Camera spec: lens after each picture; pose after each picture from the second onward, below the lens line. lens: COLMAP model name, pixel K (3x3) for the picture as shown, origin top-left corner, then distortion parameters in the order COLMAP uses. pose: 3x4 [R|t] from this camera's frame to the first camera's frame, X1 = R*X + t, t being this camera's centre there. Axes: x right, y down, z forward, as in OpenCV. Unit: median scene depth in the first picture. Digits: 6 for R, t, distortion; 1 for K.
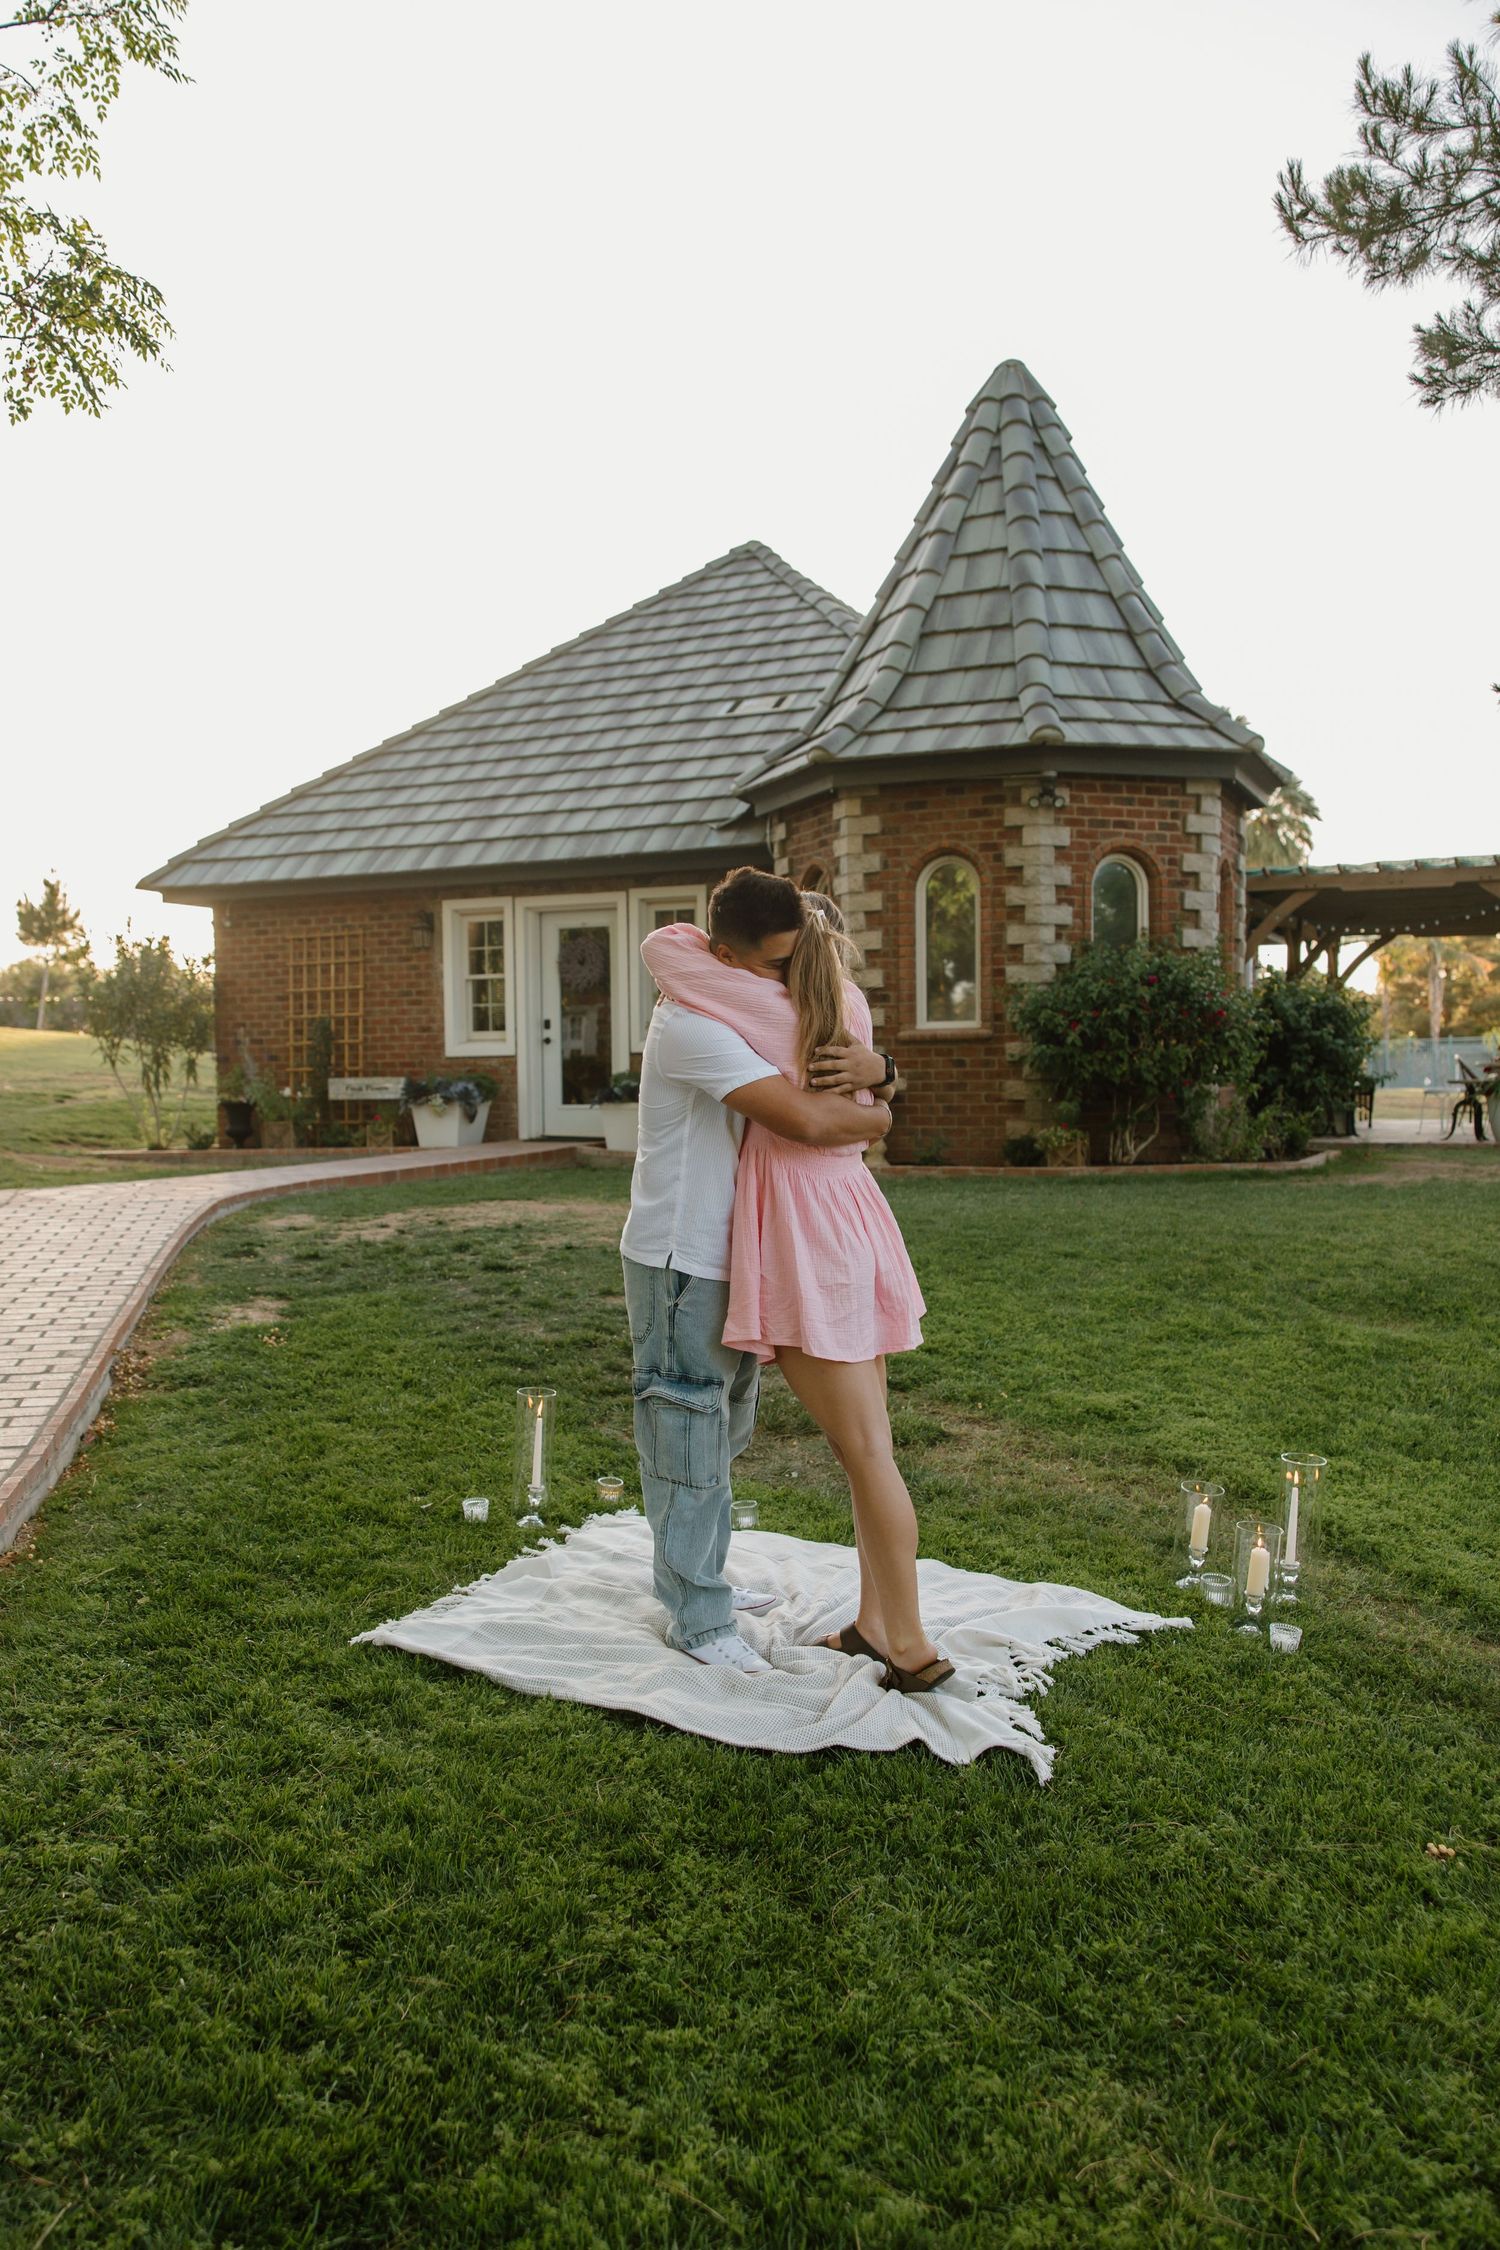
lens RADIAL K [[1826.4, 0, 707.0], [0, 1826.4, 1165.9], [0, 0, 1]] dist [0.005698, 0.001314]
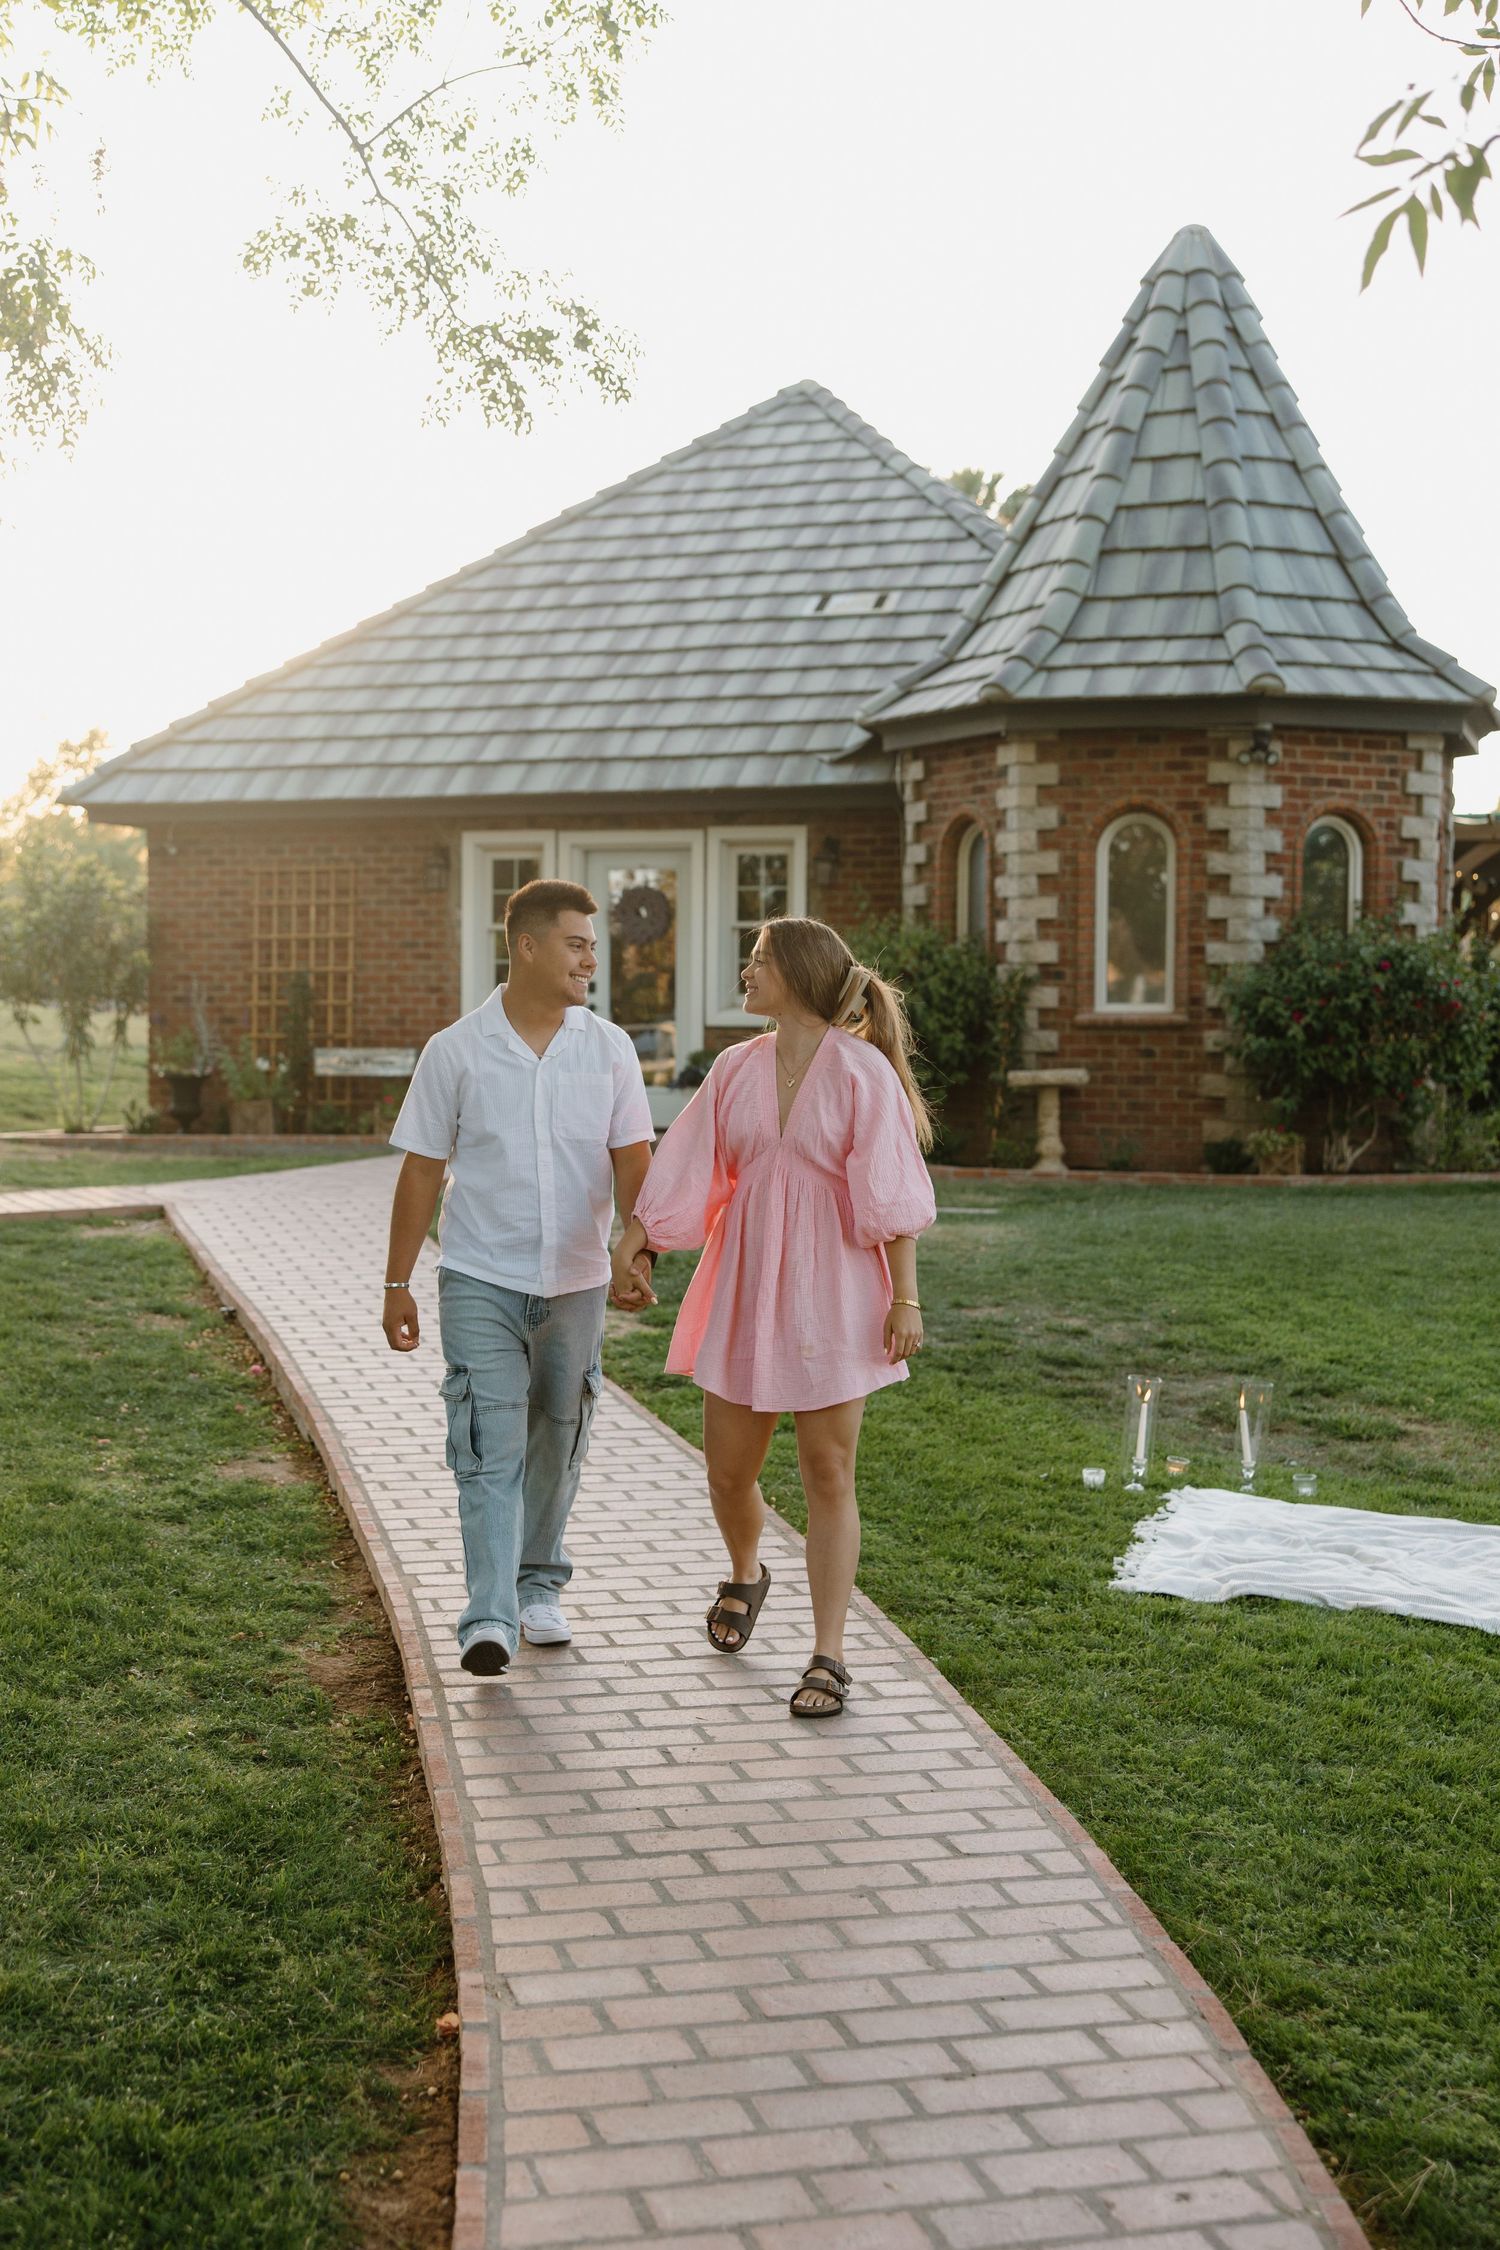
lens RADIAL K [[2738.5, 0, 638.8], [0, 2738.5, 1129.7], [0, 0, 1]] dist [0.021816, -0.010886]
pose [[0.996408, 0.015080, 0.083329, -0.199172], [-0.014556, 0.999870, -0.006901, -0.007120], [-0.083422, 0.005663, 0.996498, -0.259458]]
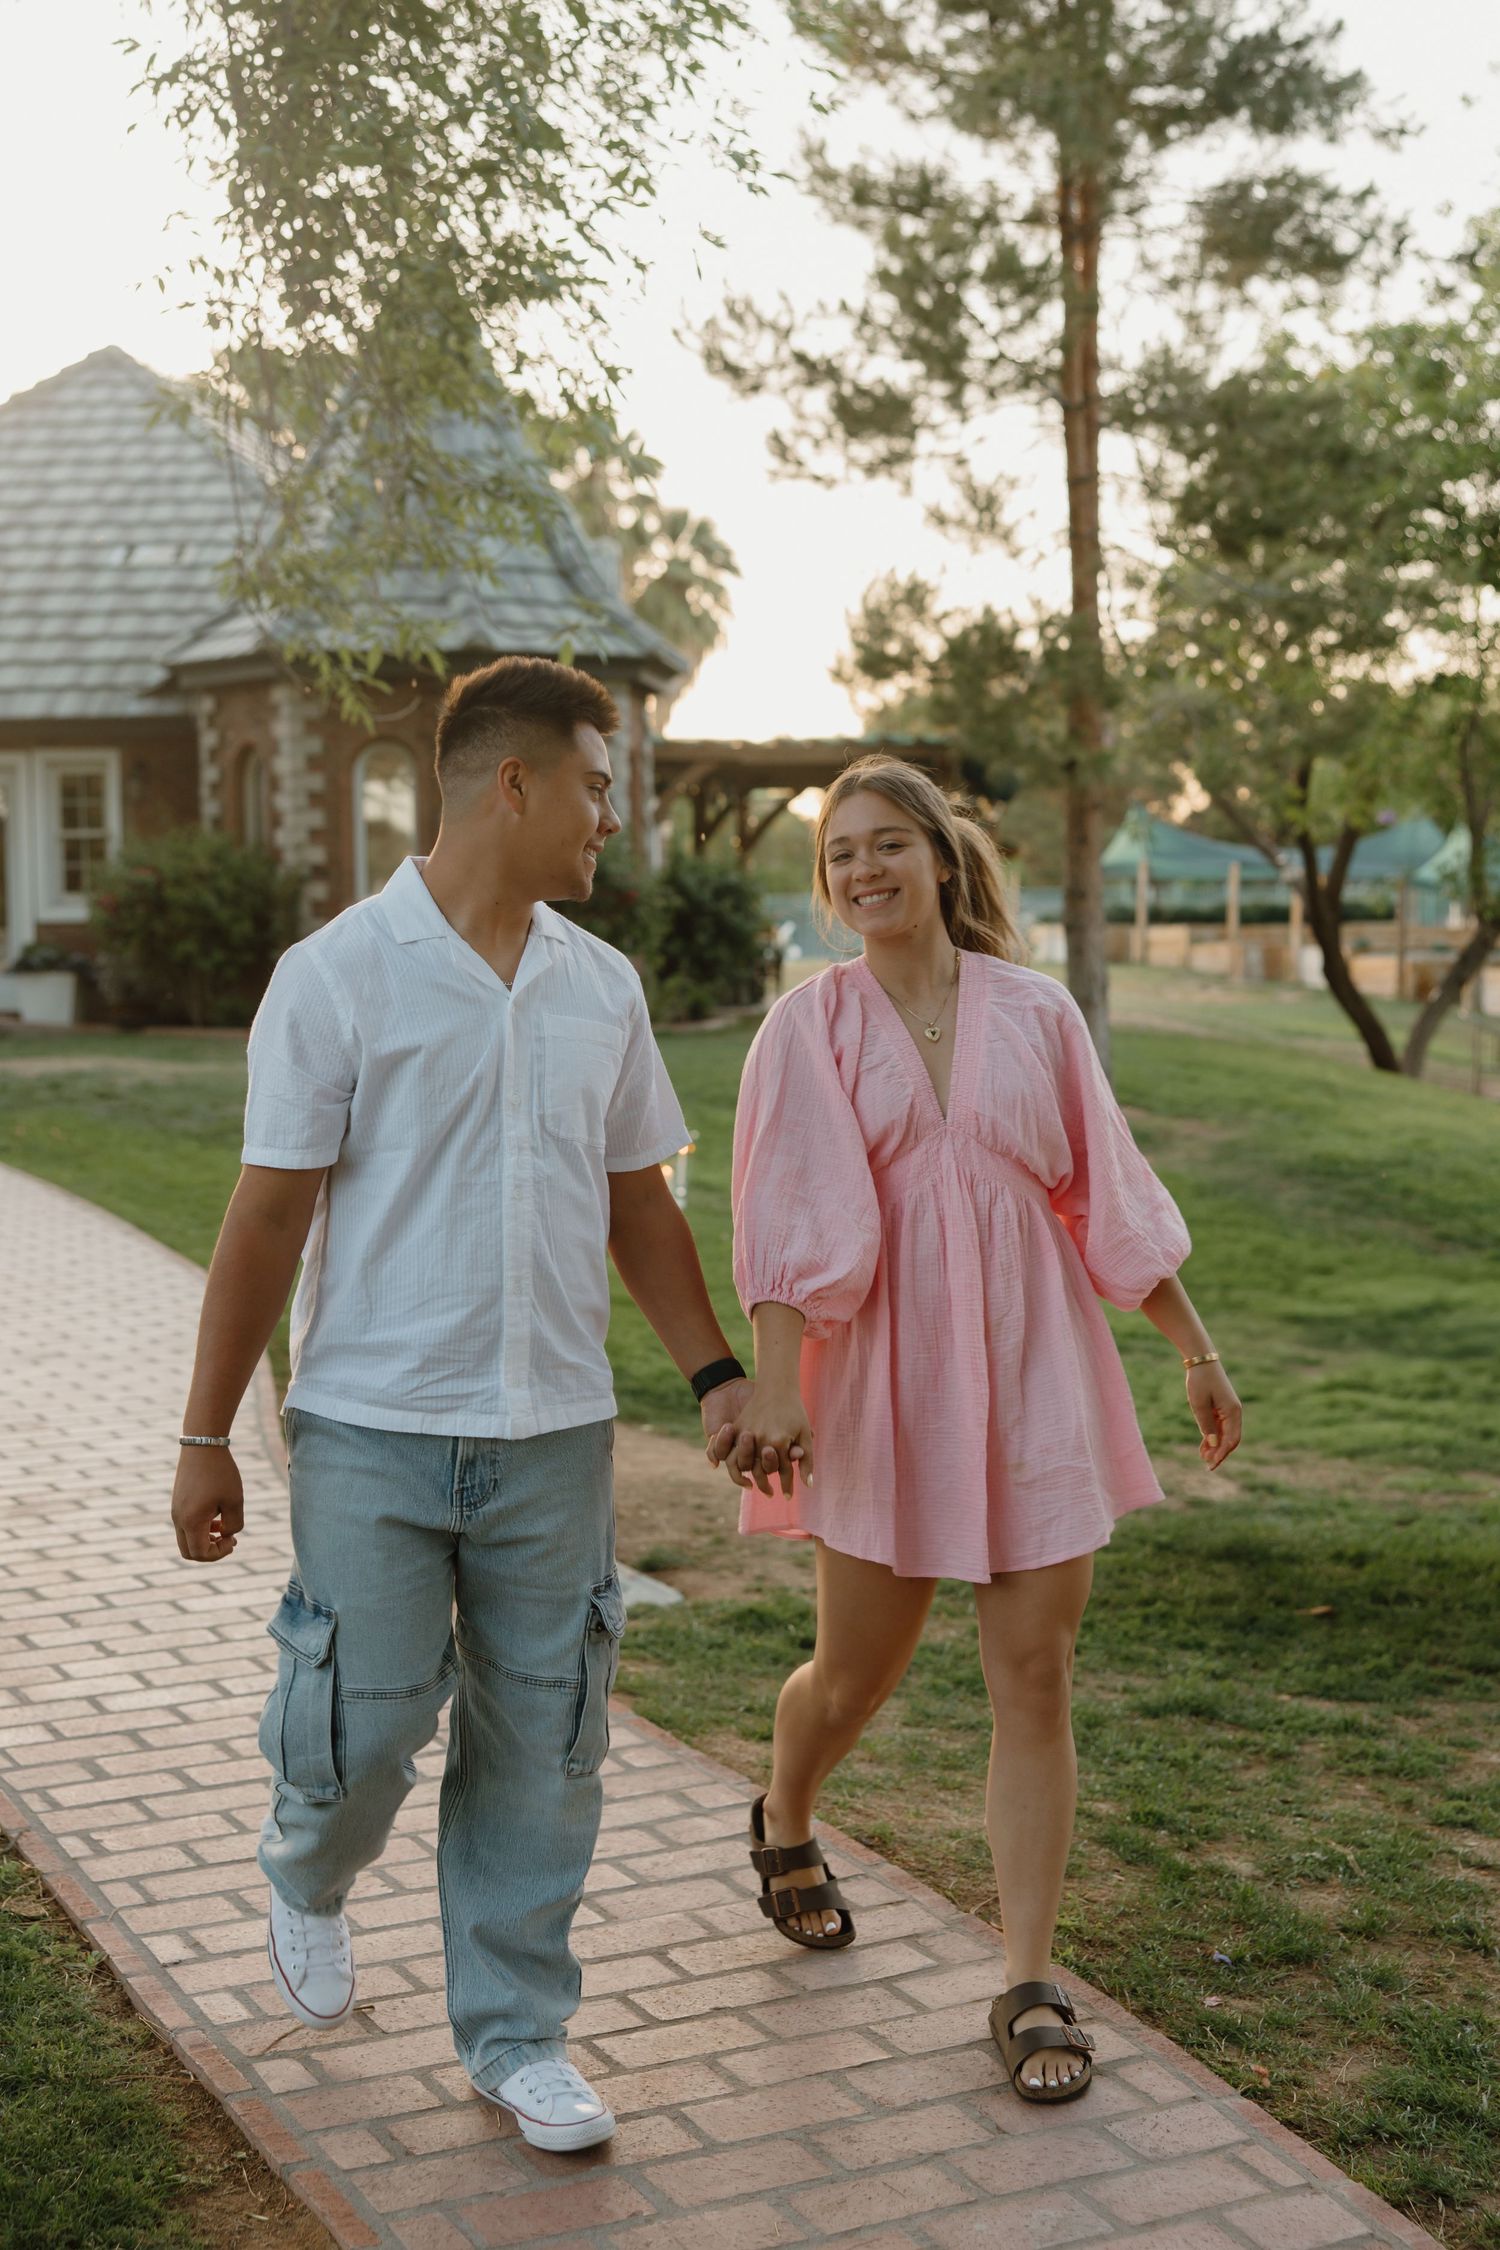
lens RADIAL K [[3138.6, 0, 845.2], [0, 3138.6, 1163.5], [0, 0, 1]] dist [0.003269, 0.016423]
pose [[0.939685, -0.021510, 0.341365, -0.237321], [0.013699, 0.999587, 0.025278, 0.032941], [-0.341768, -0.019077, 0.939591, -0.790435]]
